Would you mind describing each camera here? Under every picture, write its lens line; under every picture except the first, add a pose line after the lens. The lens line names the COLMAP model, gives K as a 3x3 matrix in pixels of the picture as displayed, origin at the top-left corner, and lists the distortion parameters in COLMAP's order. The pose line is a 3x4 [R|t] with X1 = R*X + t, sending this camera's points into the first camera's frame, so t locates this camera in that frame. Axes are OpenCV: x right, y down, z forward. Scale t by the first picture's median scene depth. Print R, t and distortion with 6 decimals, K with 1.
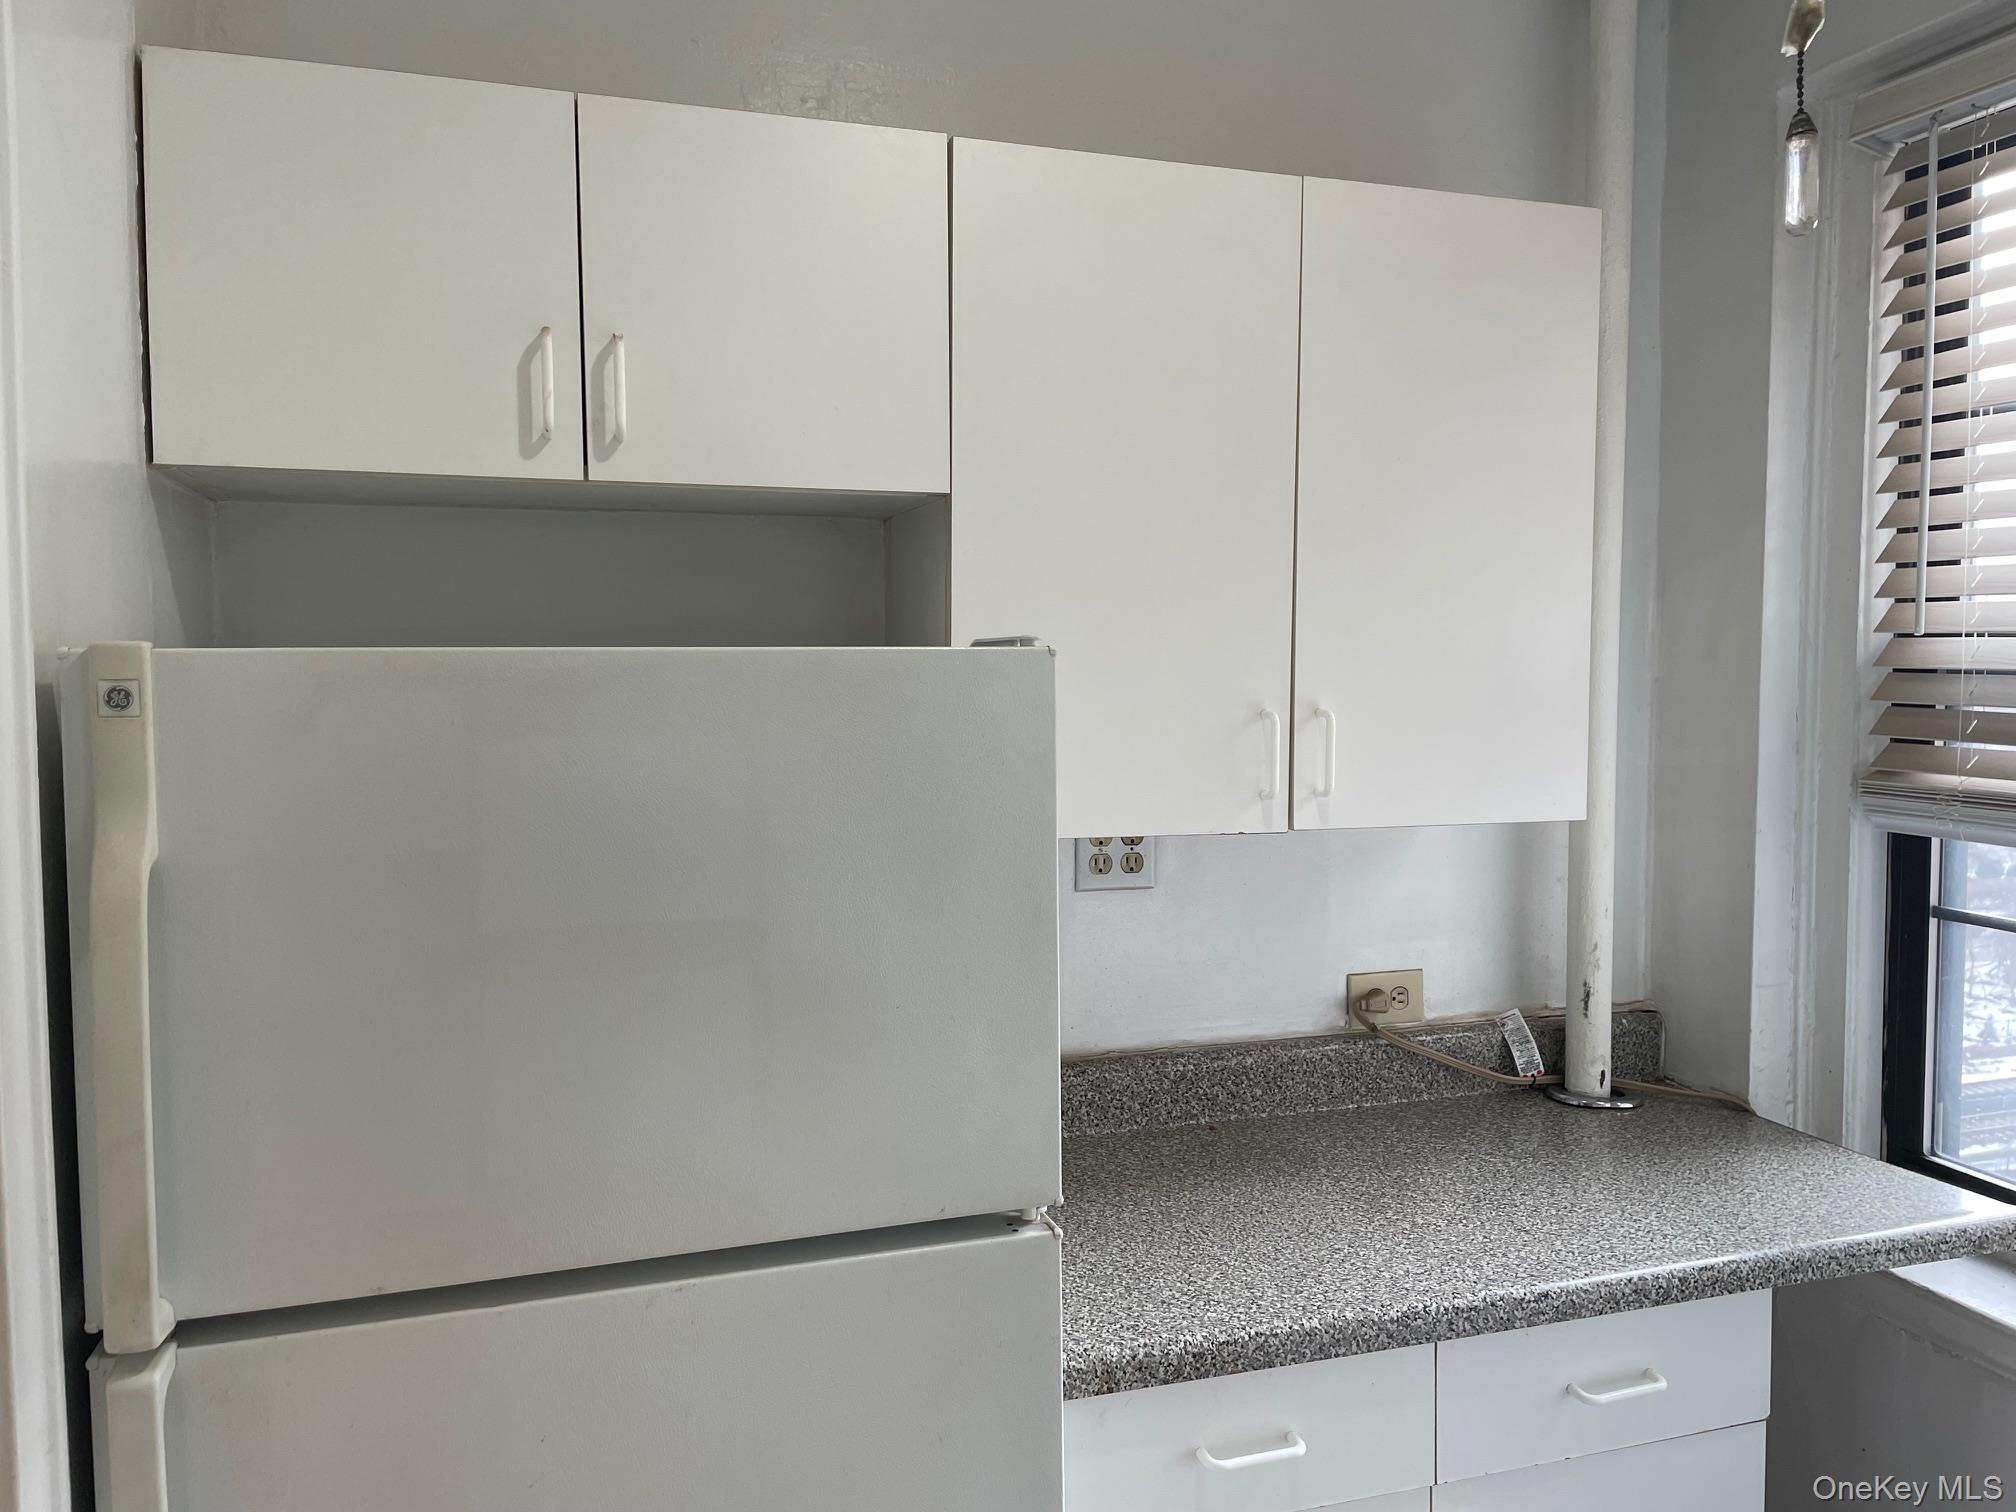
lens RADIAL K [[1502.6, 0, 1018.7], [0, 1502.6, 749.4], [0, 0, 1]] dist [0.089325, -0.119884]
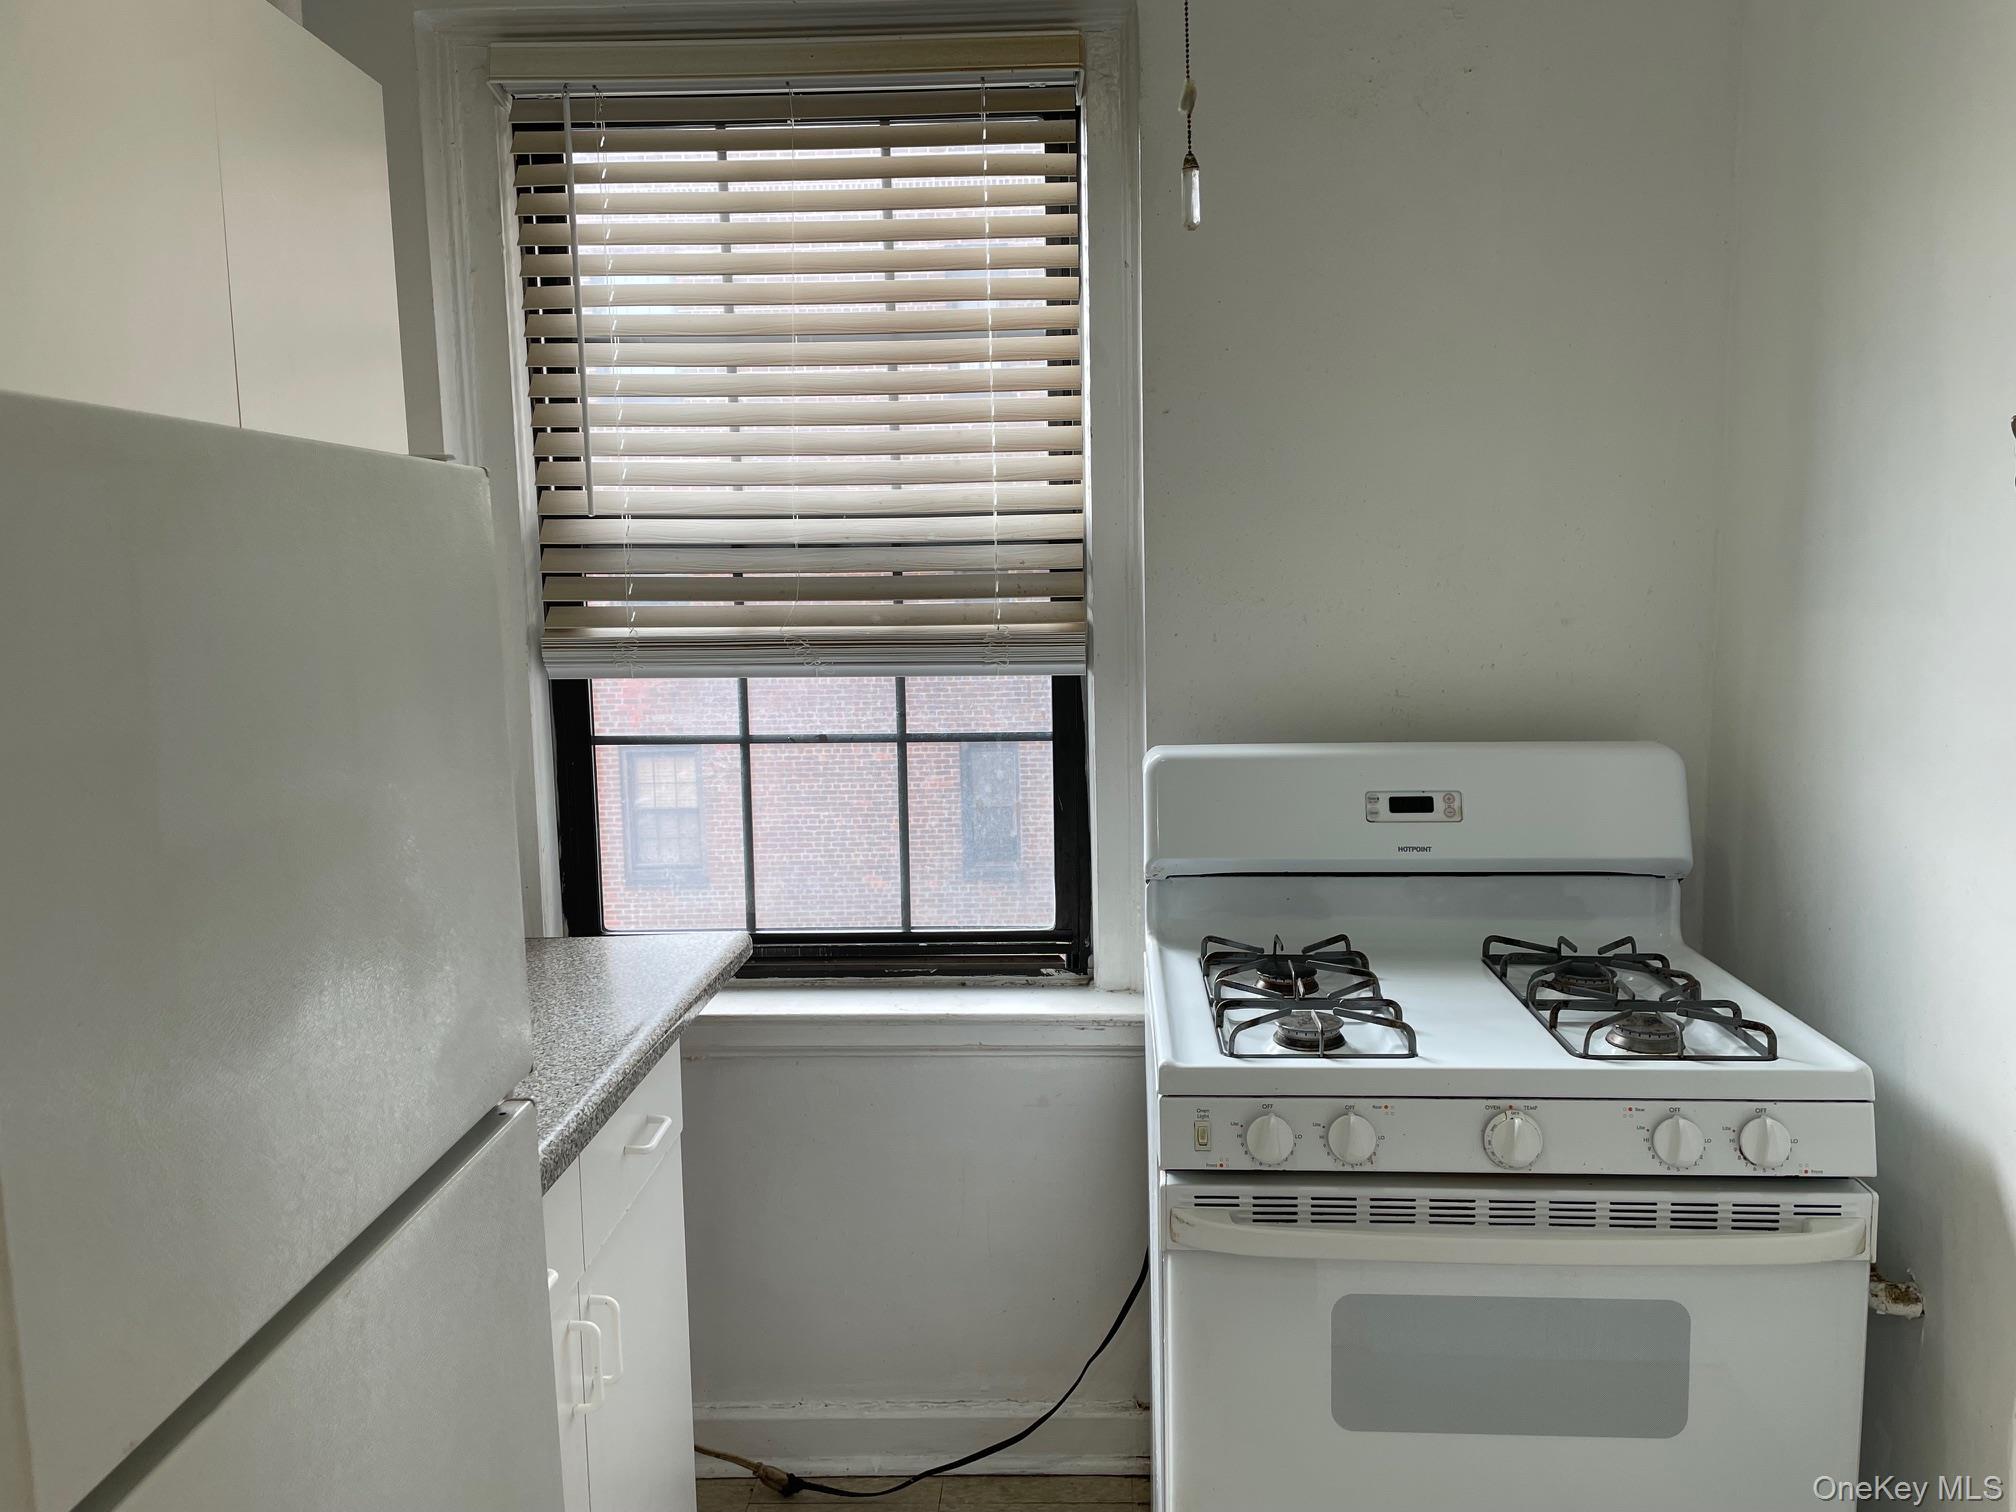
lens RADIAL K [[1509.4, 0, 1015.1], [0, 1509.4, 747.7], [0, 0, 1]] dist [0.025271, -0.059801]
pose [[0.360892, -0.105389, 0.926634, -0.427273], [0.061065, 0.994133, 0.089283, 0.023147], [-0.930606, 0.024364, 0.365210, 0.225584]]
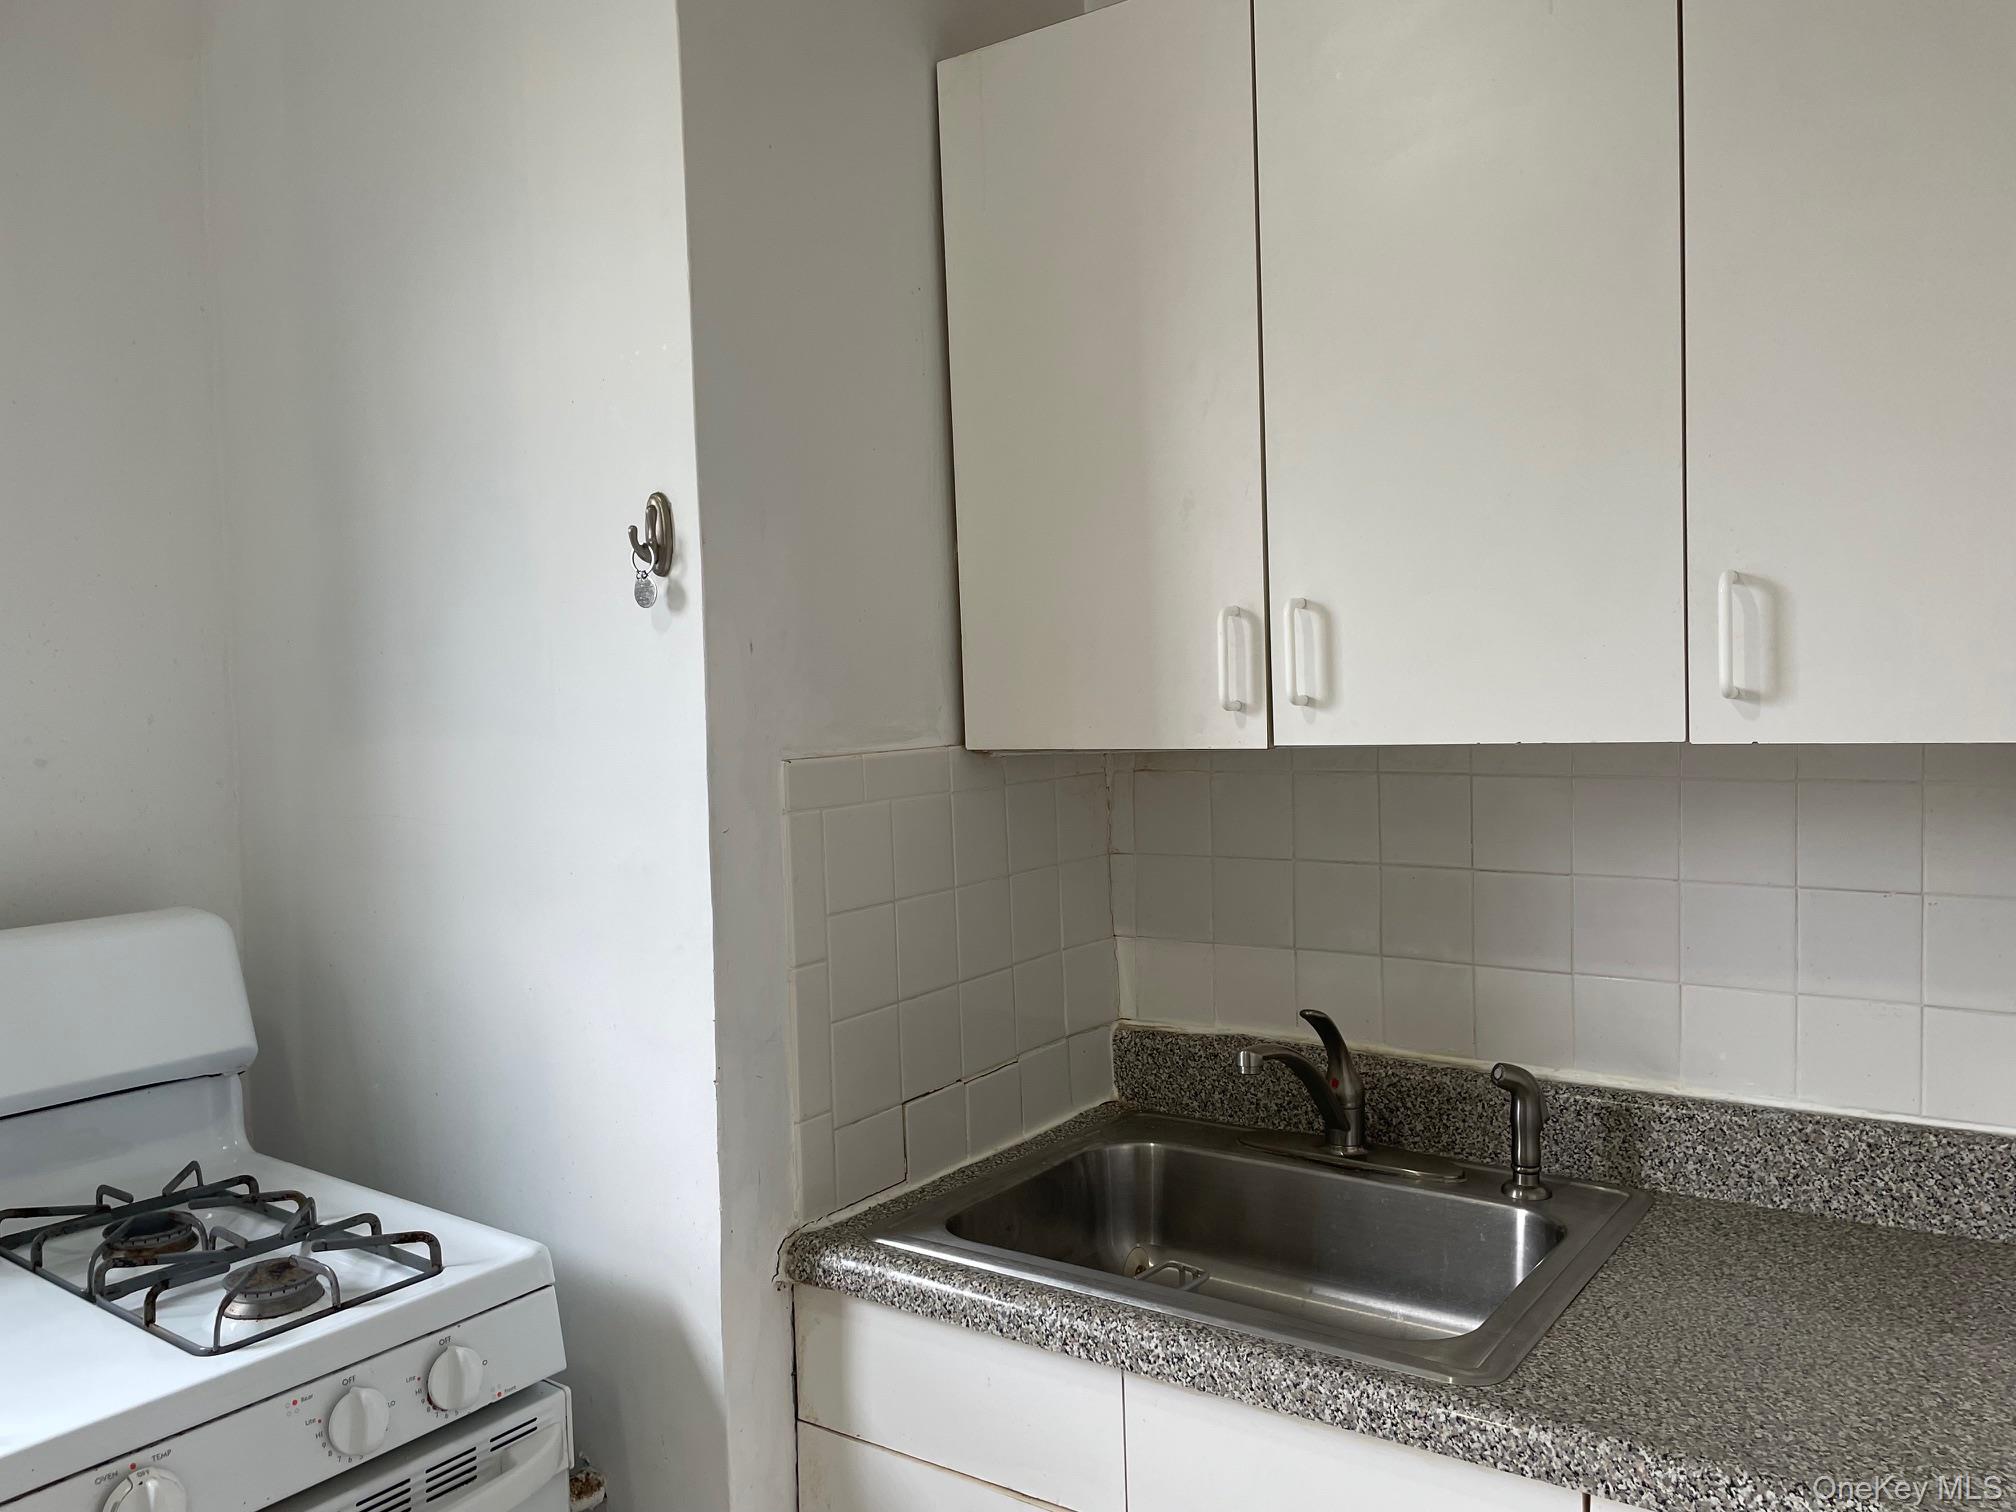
lens RADIAL K [[1506.0, 0, 1007.4], [0, 1506.0, 768.5], [0, 0, 1]] dist [0.093422, -0.125590]
pose [[-0.589152, -0.025230, 0.807628, -0.248229], [0.070535, 0.994091, 0.082509, 0.025731], [-0.804938, 0.105576, -0.583891, 0.313655]]
